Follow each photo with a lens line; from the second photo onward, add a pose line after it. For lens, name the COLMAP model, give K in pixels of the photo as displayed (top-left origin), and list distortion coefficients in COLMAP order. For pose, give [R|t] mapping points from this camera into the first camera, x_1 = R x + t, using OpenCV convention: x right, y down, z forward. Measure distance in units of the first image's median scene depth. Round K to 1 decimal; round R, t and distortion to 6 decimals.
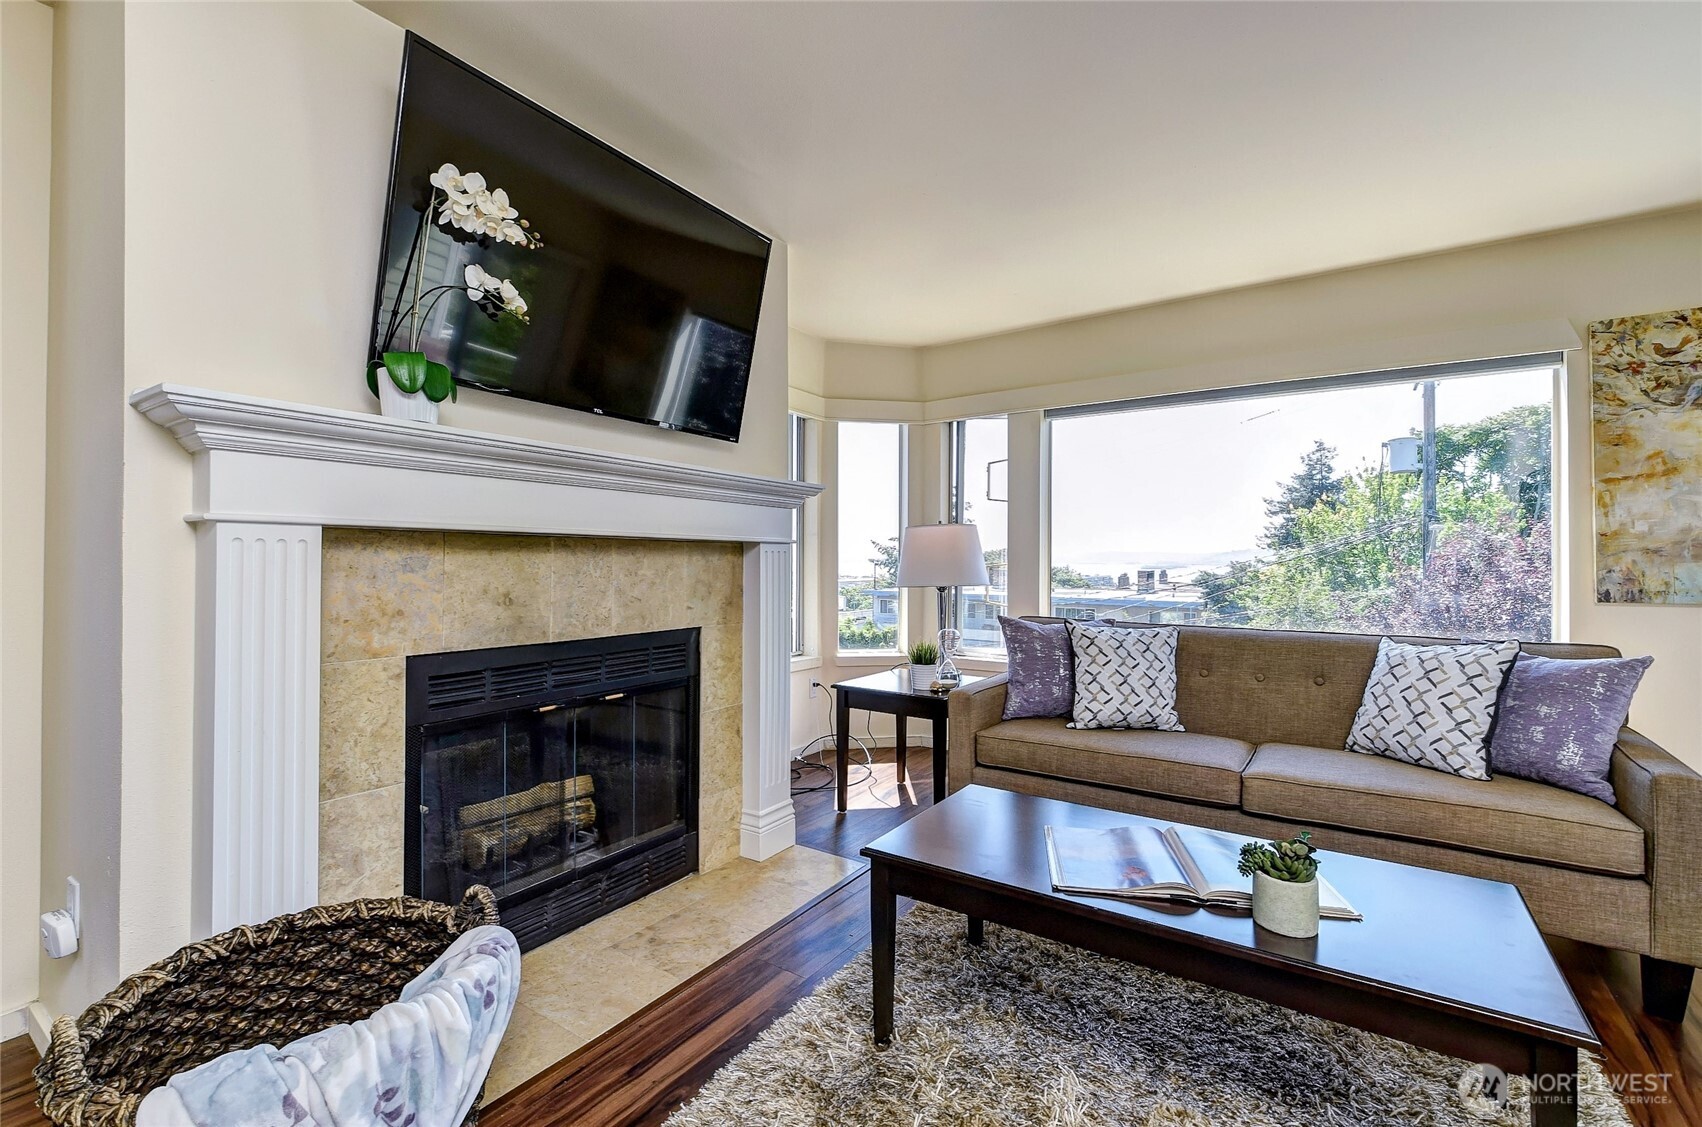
lens RADIAL K [[752.3, 0, 837.5], [0, 752.3, 554.6], [0, 0, 1]] dist [0.002269, -0.000941]
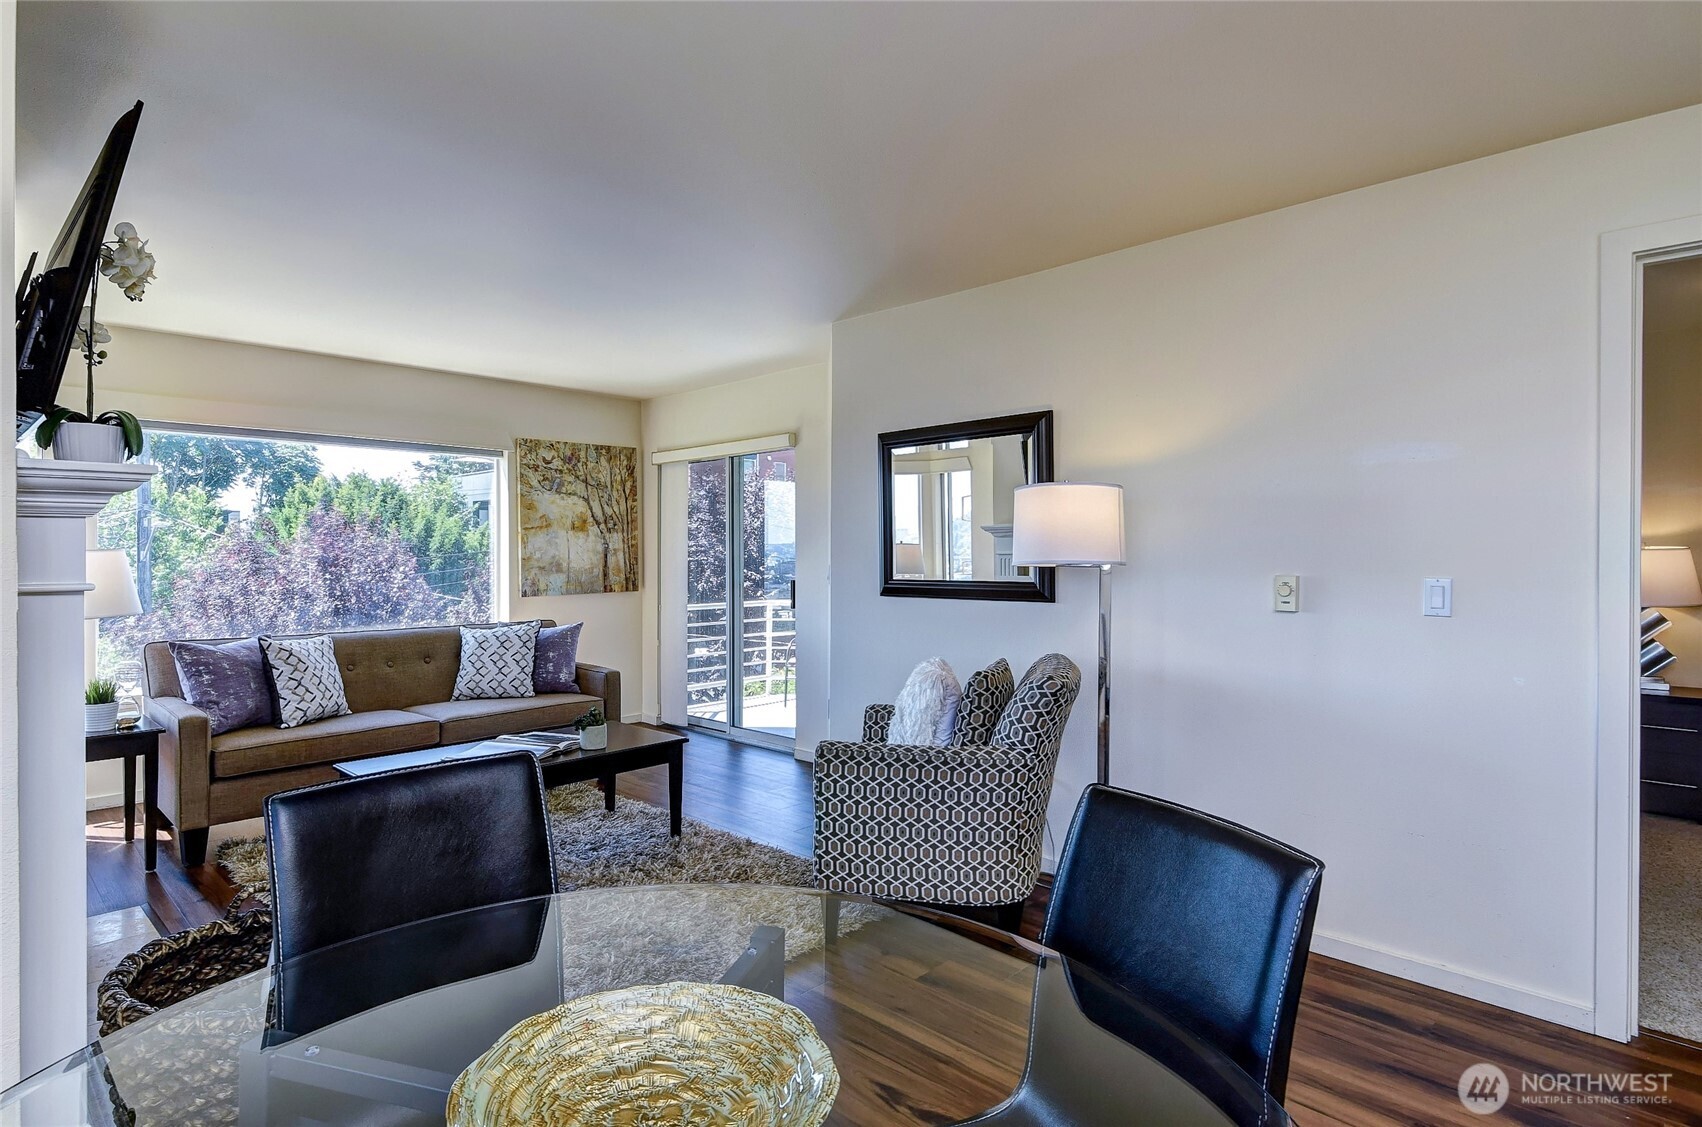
lens RADIAL K [[862.3, 0, 835.7], [0, 862.3, 559.8], [0, 0, 1]] dist [-0.000367, 0.000292]
pose [[0.168555, -0.010527, 0.985636, -0.933986], [-0.003505, 0.999930, 0.011279, -0.053780], [-0.985686, -0.005356, 0.168506, -0.075483]]
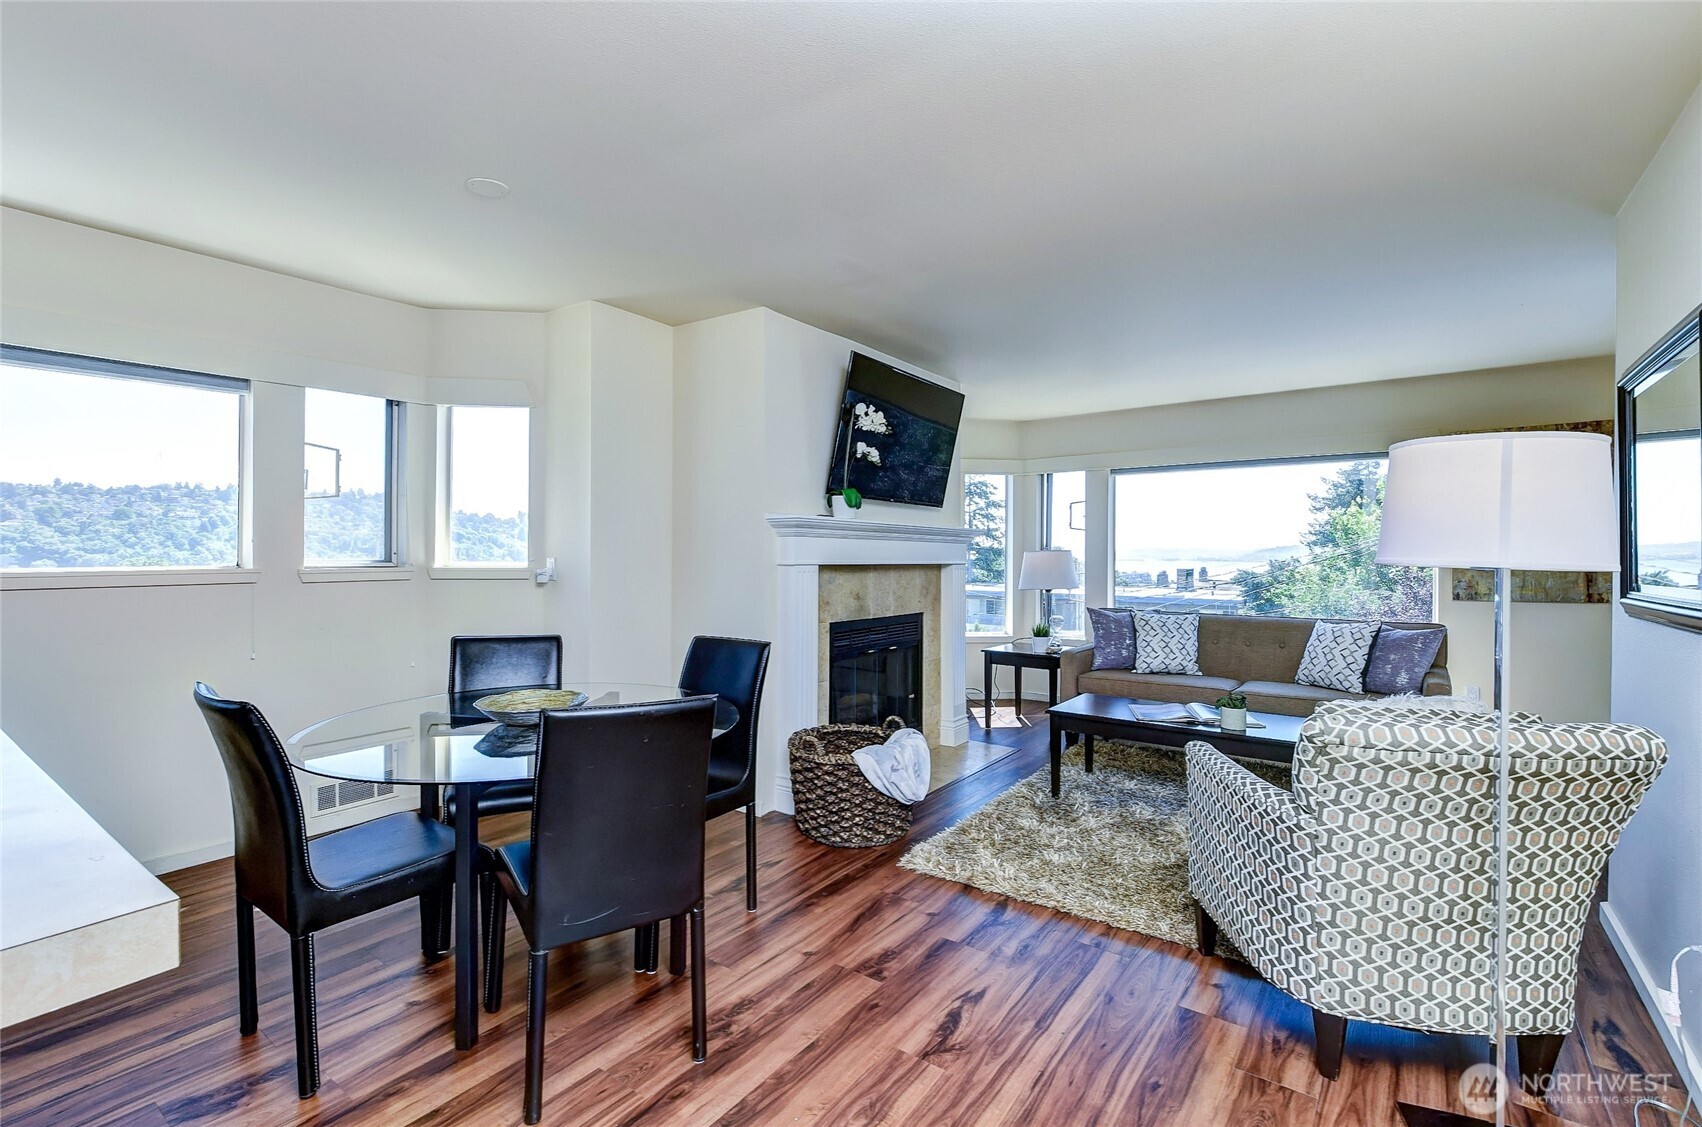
lens RADIAL K [[752.3, 0, 839.6], [0, 752.3, 549.5], [0, 0, 1]] dist [0.002269, -0.000941]
pose [[0.999138, 0.000211, -0.041516, -0.309550], [-0.000327, 0.999996, -0.002800, -0.047580], [0.041515, 0.002811, 0.999134, -0.792426]]
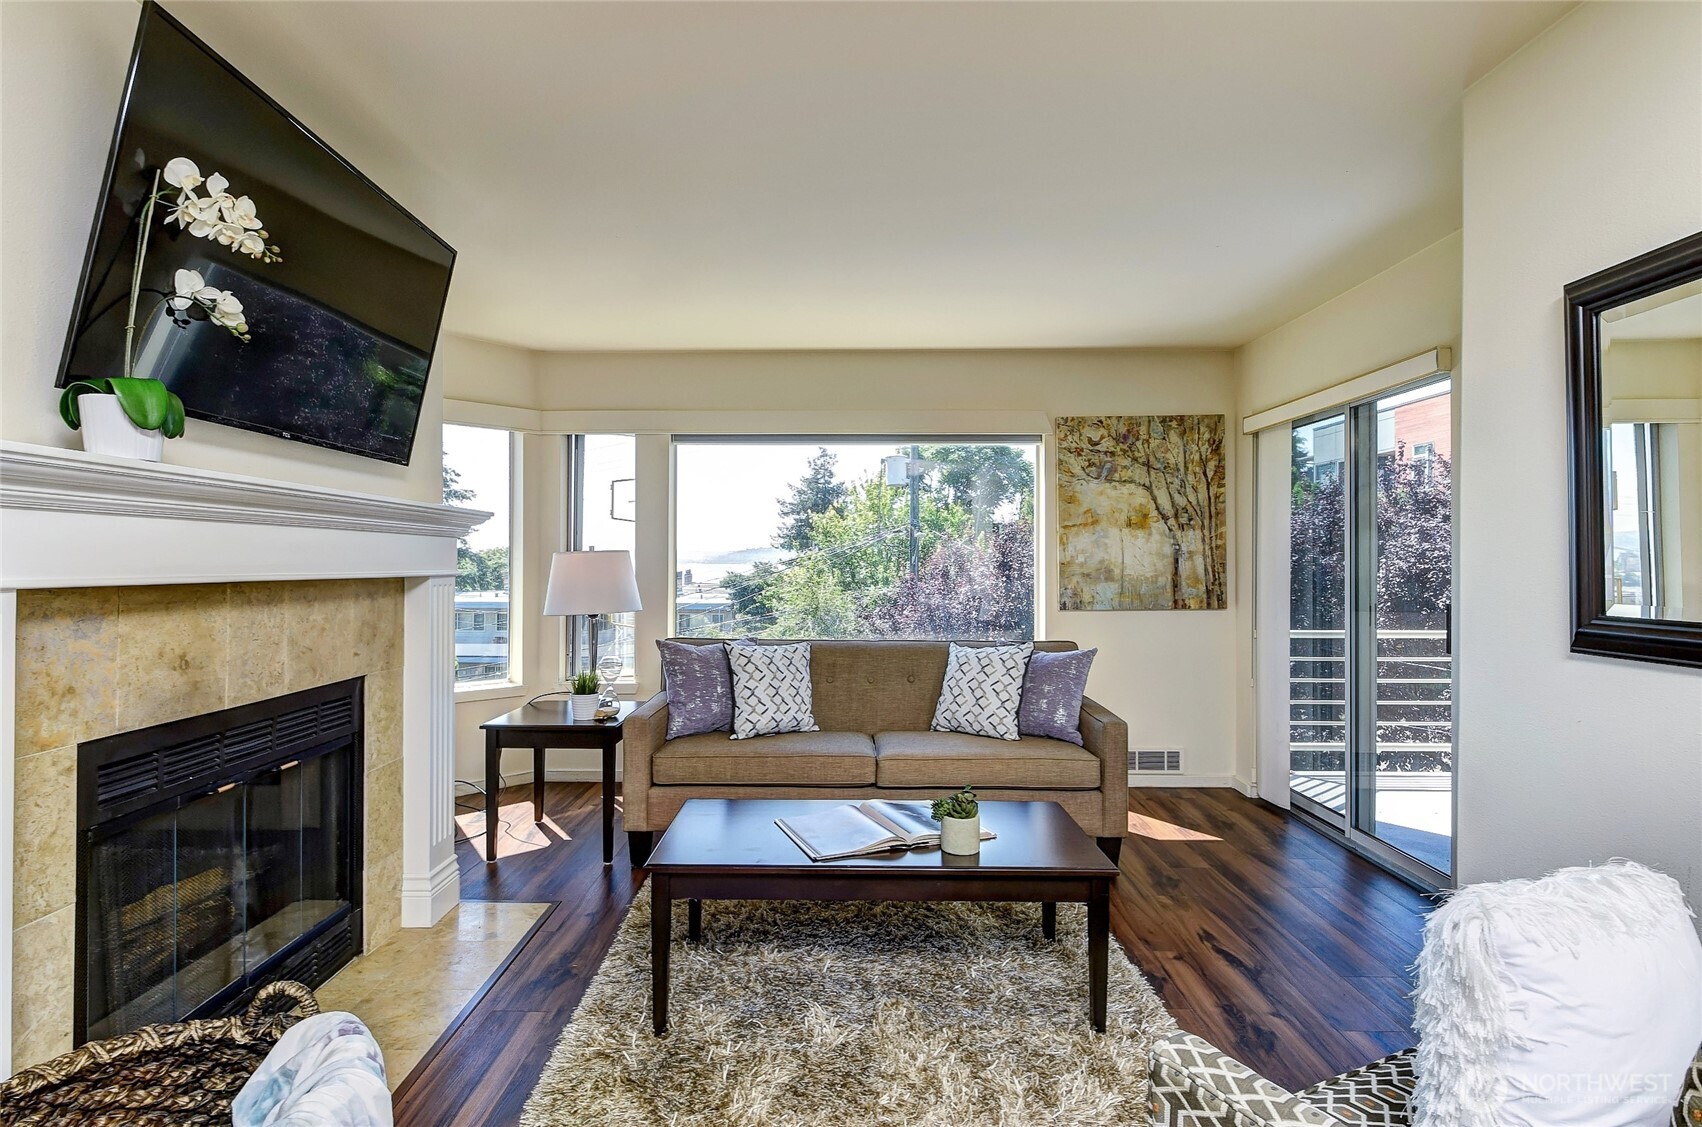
lens RADIAL K [[845.8, 0, 835.2], [0, 845.8, 553.4], [0, 0, 1]] dist [0.018850, -0.006526]
pose [[0.833979, 0.003036, 0.551787, -0.275698], [-0.002923, 0.999995, -0.001085, -0.046595], [-0.551788, -0.000708, 0.833984, -0.134566]]
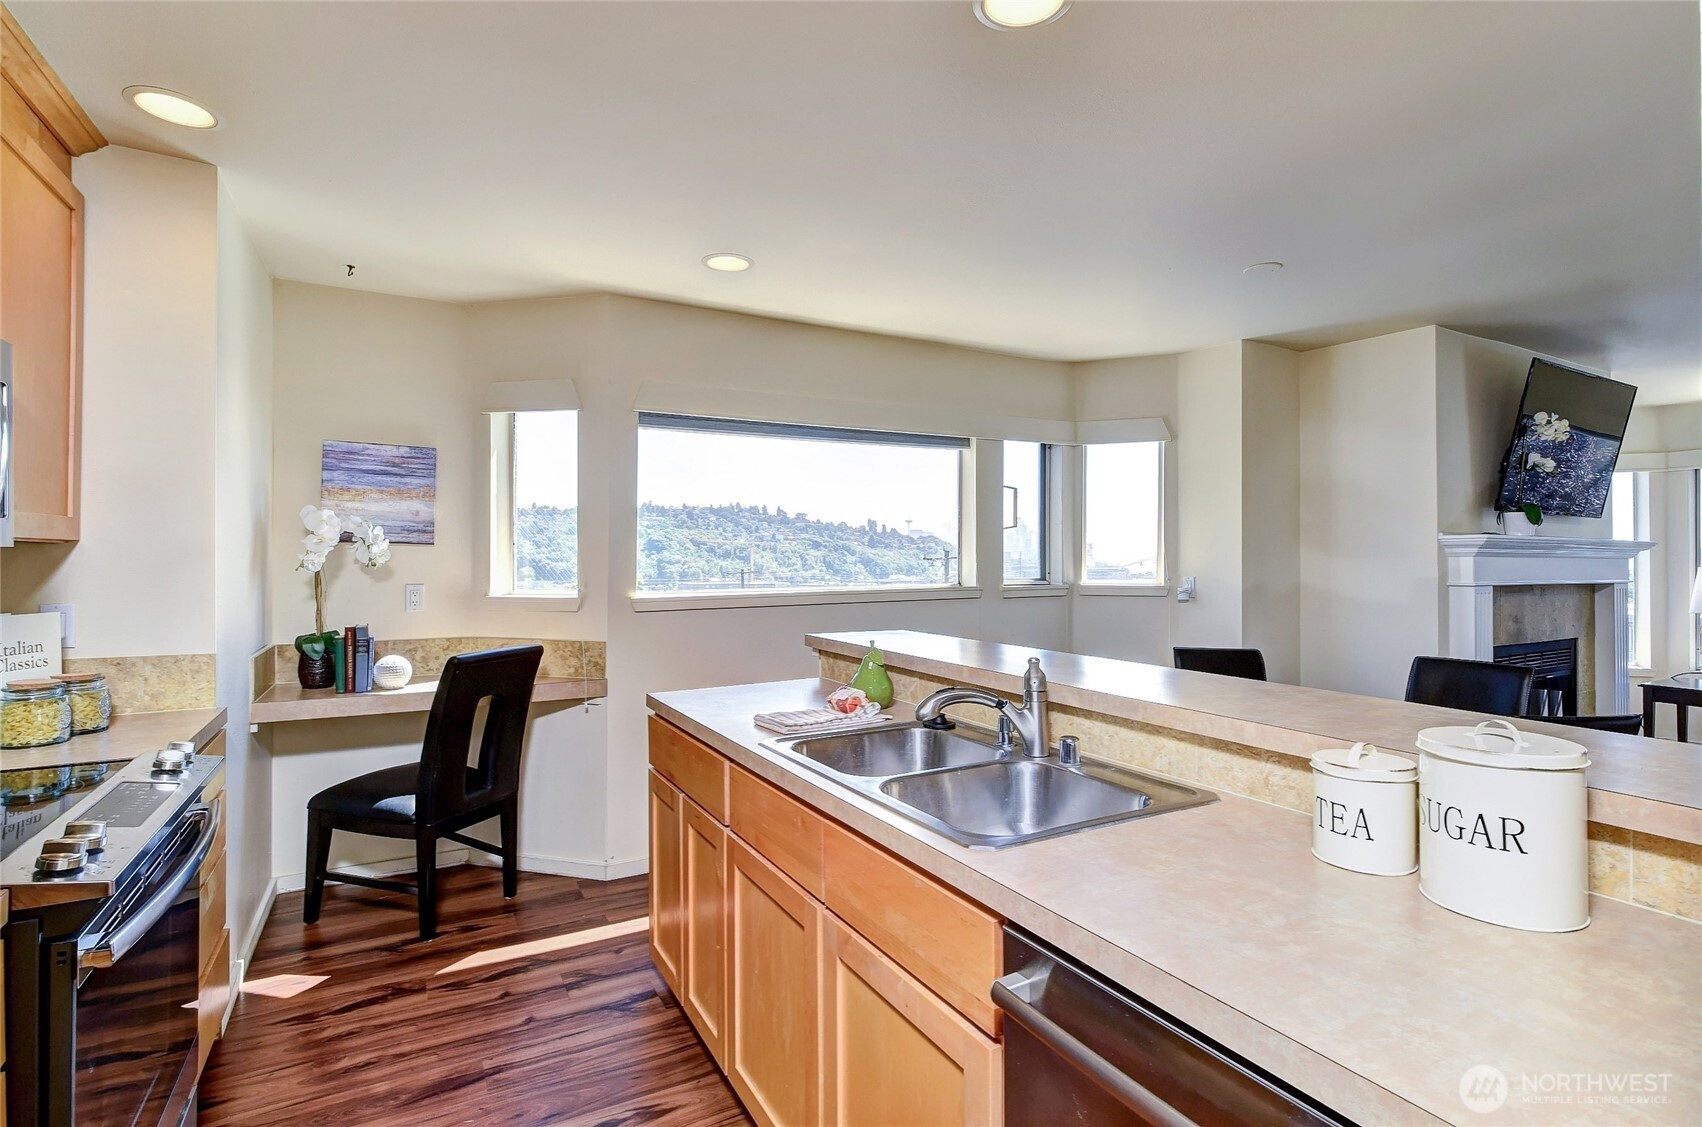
lens RADIAL K [[792.8, 0, 840.6], [0, 792.8, 551.1], [0, 0, 1]] dist [0.000898, -0.000938]
pose [[0.887414, -0.009635, -0.460873, -0.782618], [0.006028, 0.999939, -0.009296, -0.078135], [0.460934, 0.005471, 0.887418, -1.173543]]
